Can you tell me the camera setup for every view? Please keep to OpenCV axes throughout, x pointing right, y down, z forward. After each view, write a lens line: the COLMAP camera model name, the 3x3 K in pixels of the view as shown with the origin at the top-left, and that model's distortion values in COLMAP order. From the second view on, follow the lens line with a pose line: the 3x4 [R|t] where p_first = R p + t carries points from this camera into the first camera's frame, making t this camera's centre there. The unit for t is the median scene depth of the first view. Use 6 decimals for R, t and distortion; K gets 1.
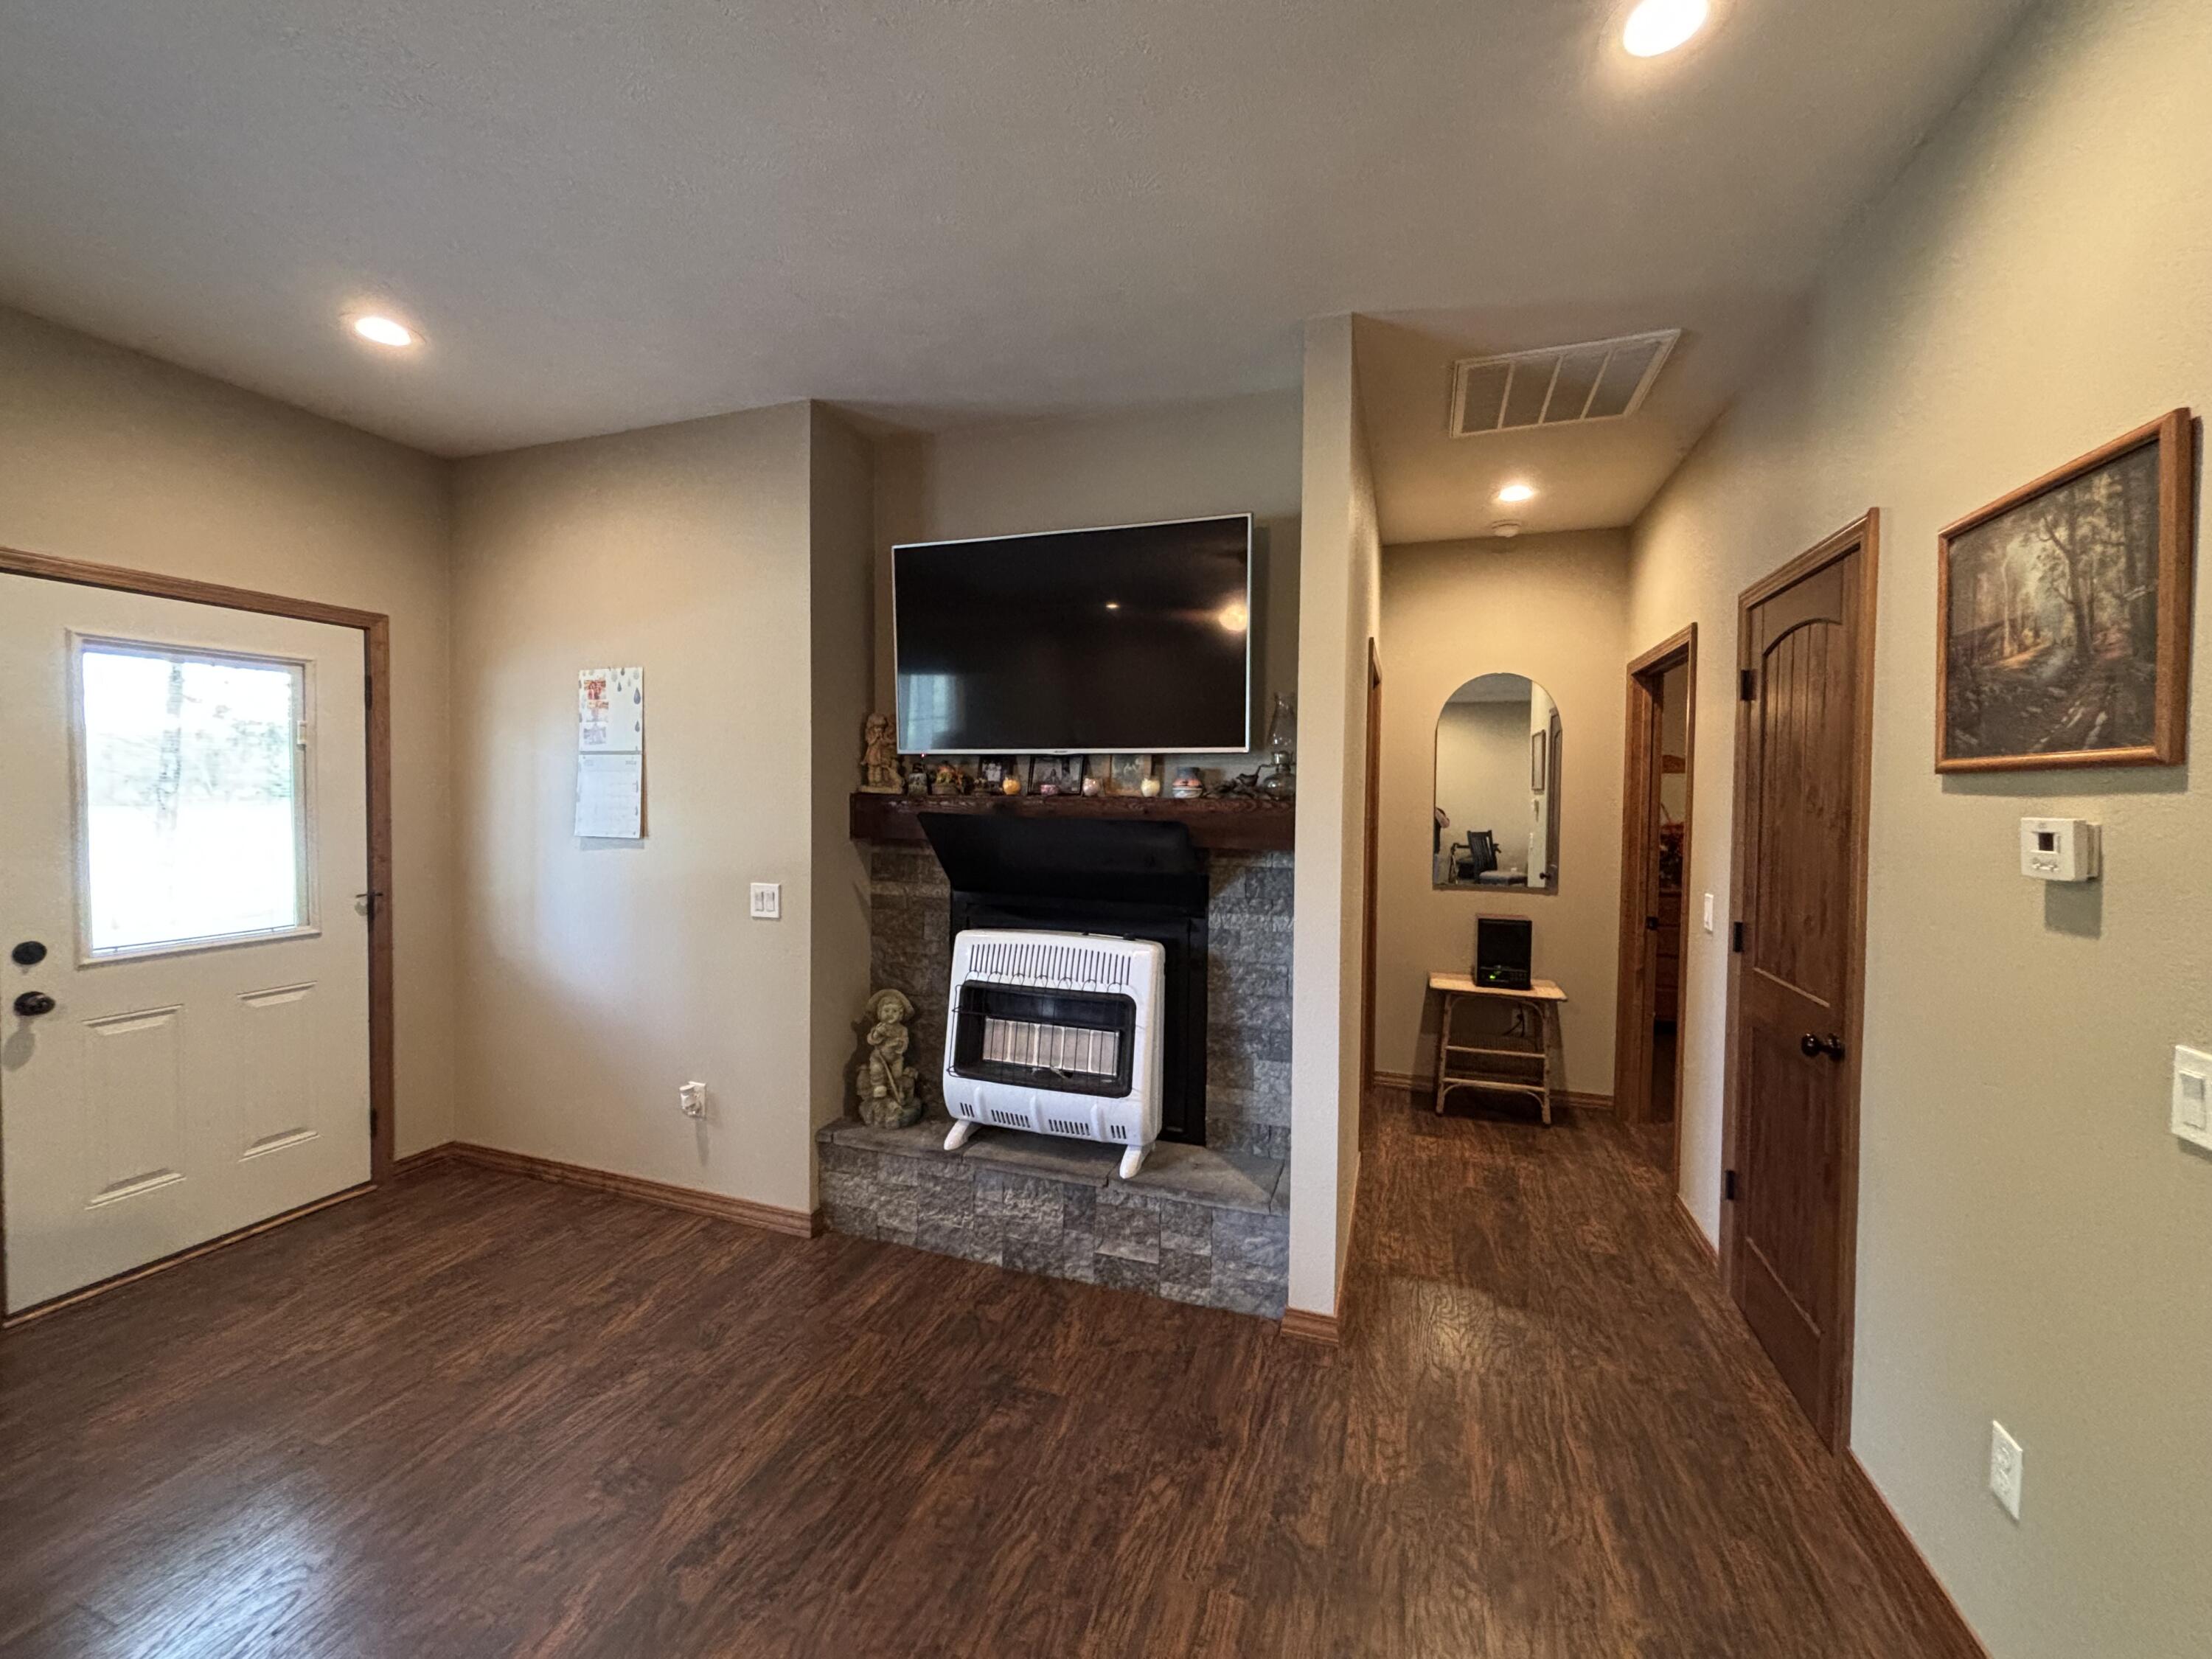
lens RADIAL K [[900.3, 0, 1103.6], [0, 900.3, 818.3], [0, 0, 1]] dist [0.000534, 0.000340]
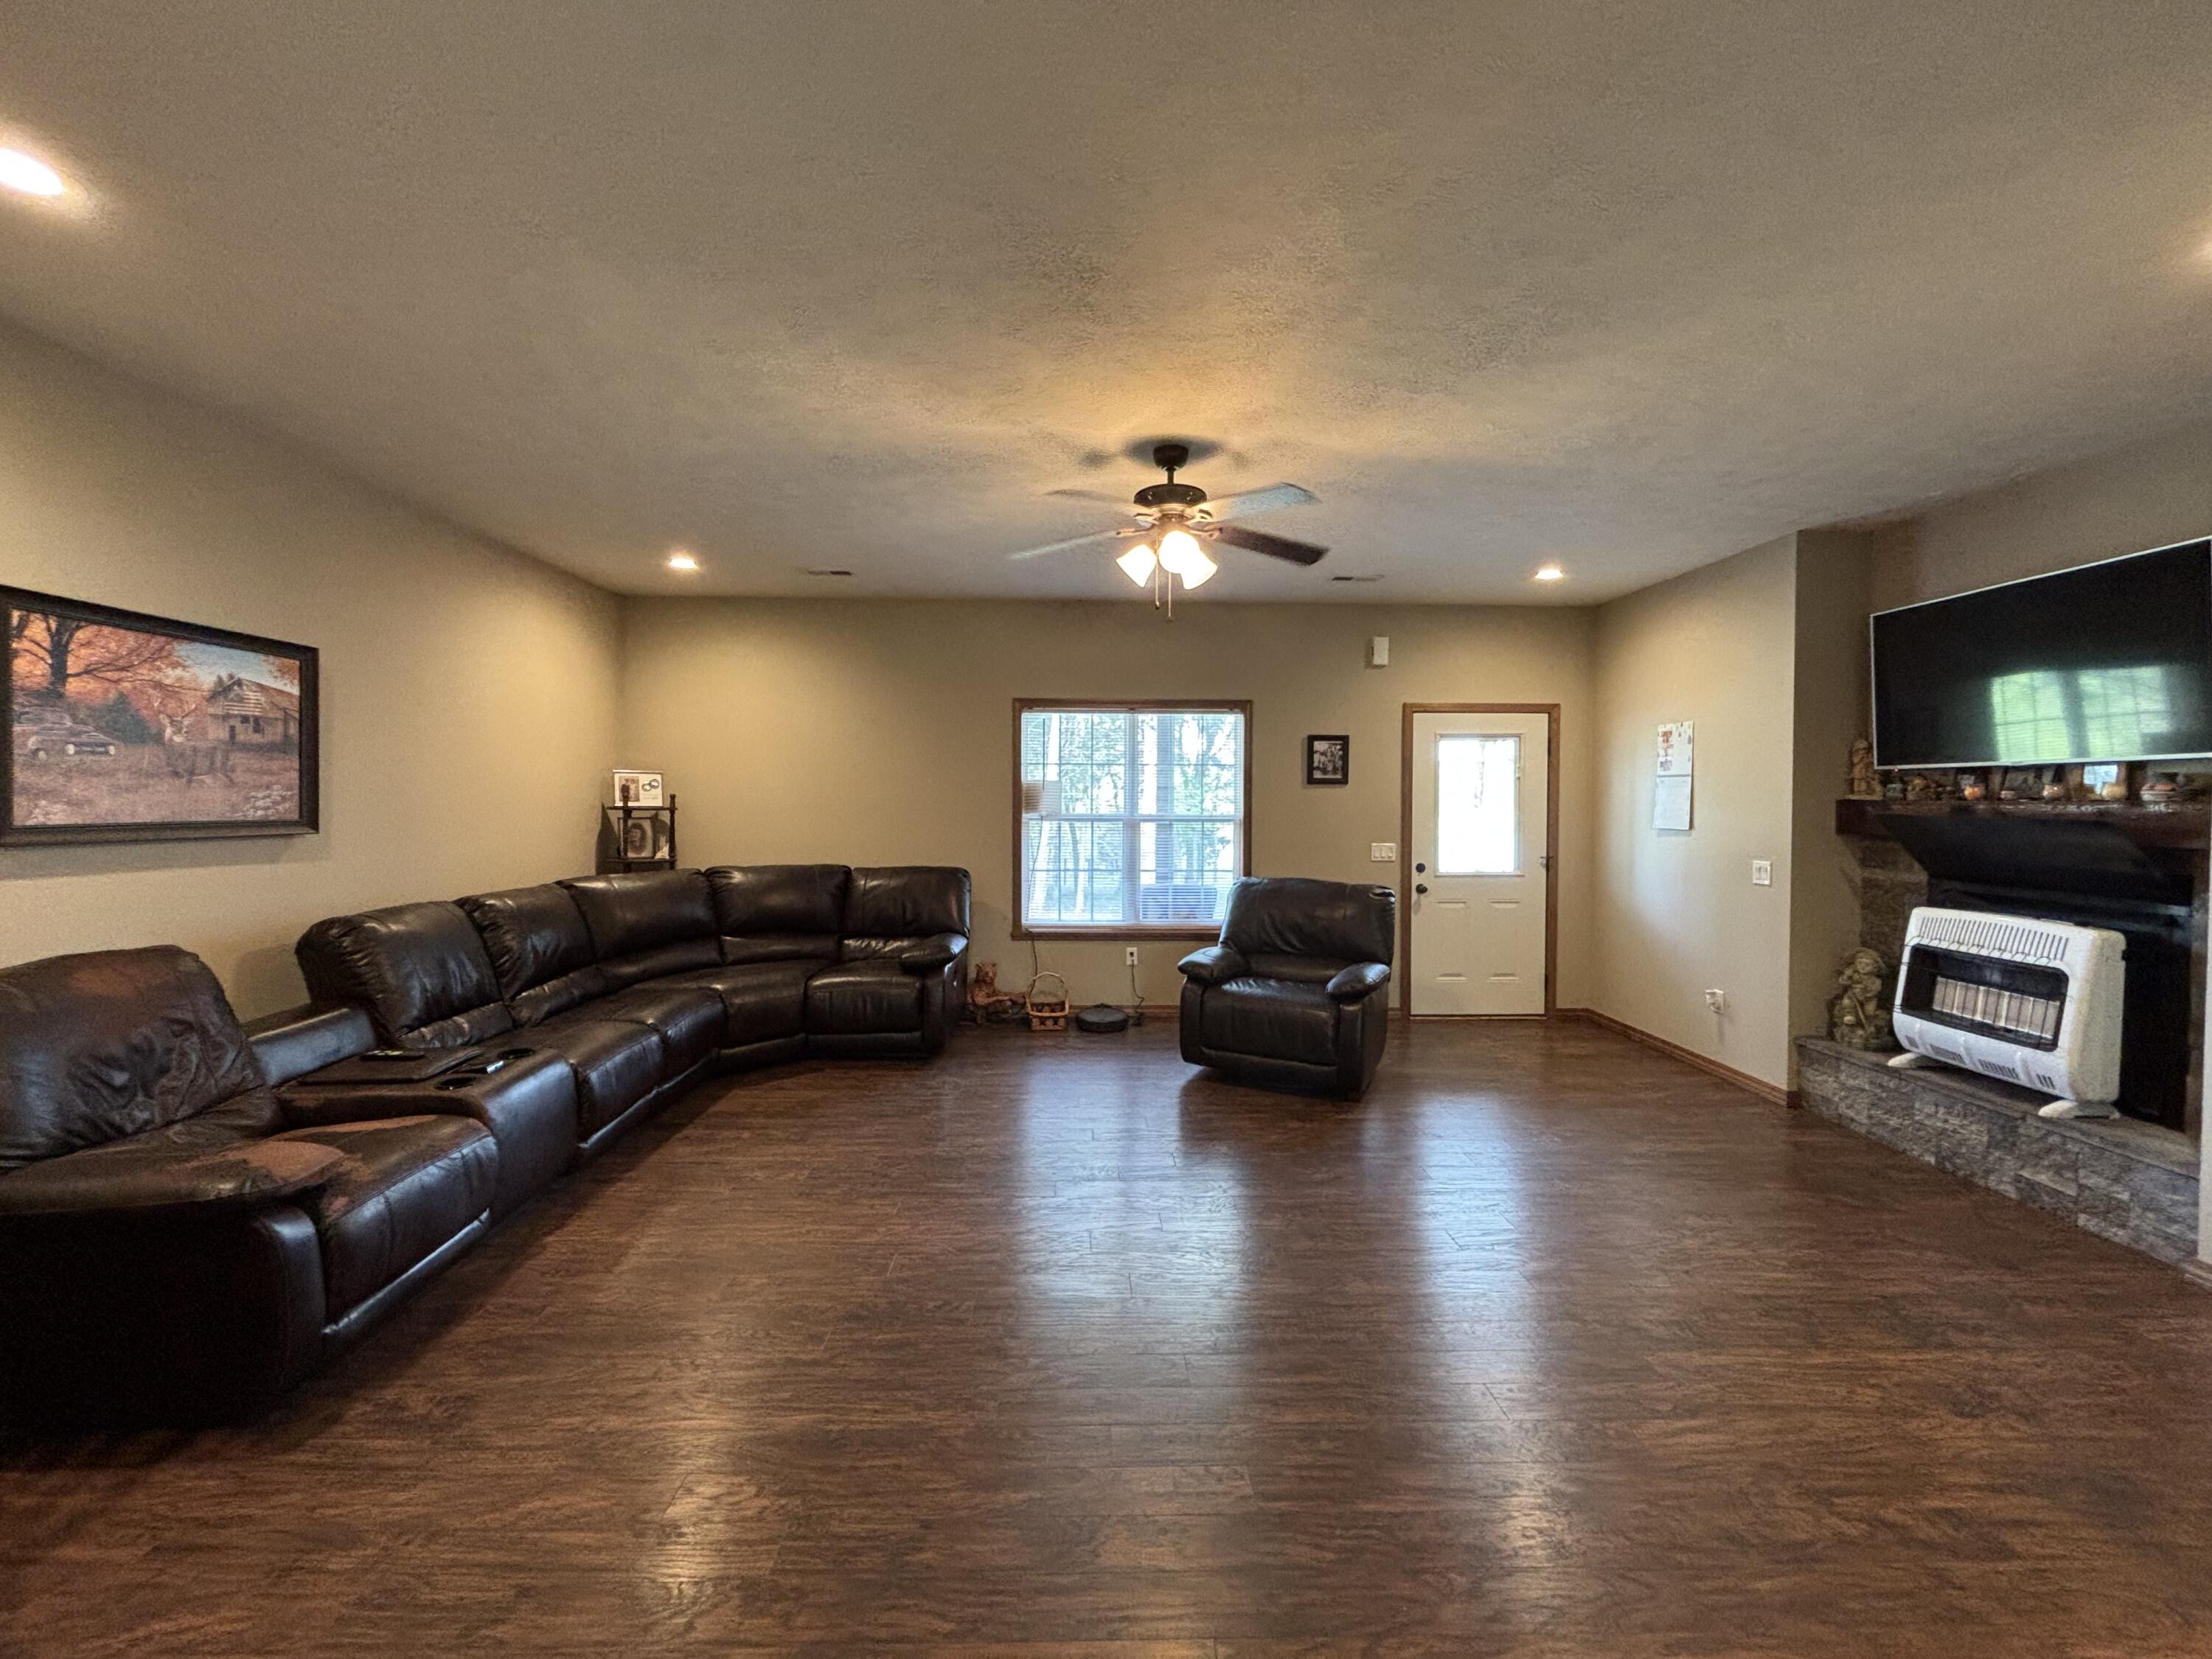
lens RADIAL K [[900.3, 0, 1093.3], [0, 900.3, 806.8], [0, 0, 1]] dist [0.000534, 0.000340]
pose [[0.351538, -0.000915, -0.936173, 0.644010], [-0.027756, 0.999550, -0.011400, 0.031026], [0.935762, 0.029992, 0.351354, -0.571060]]
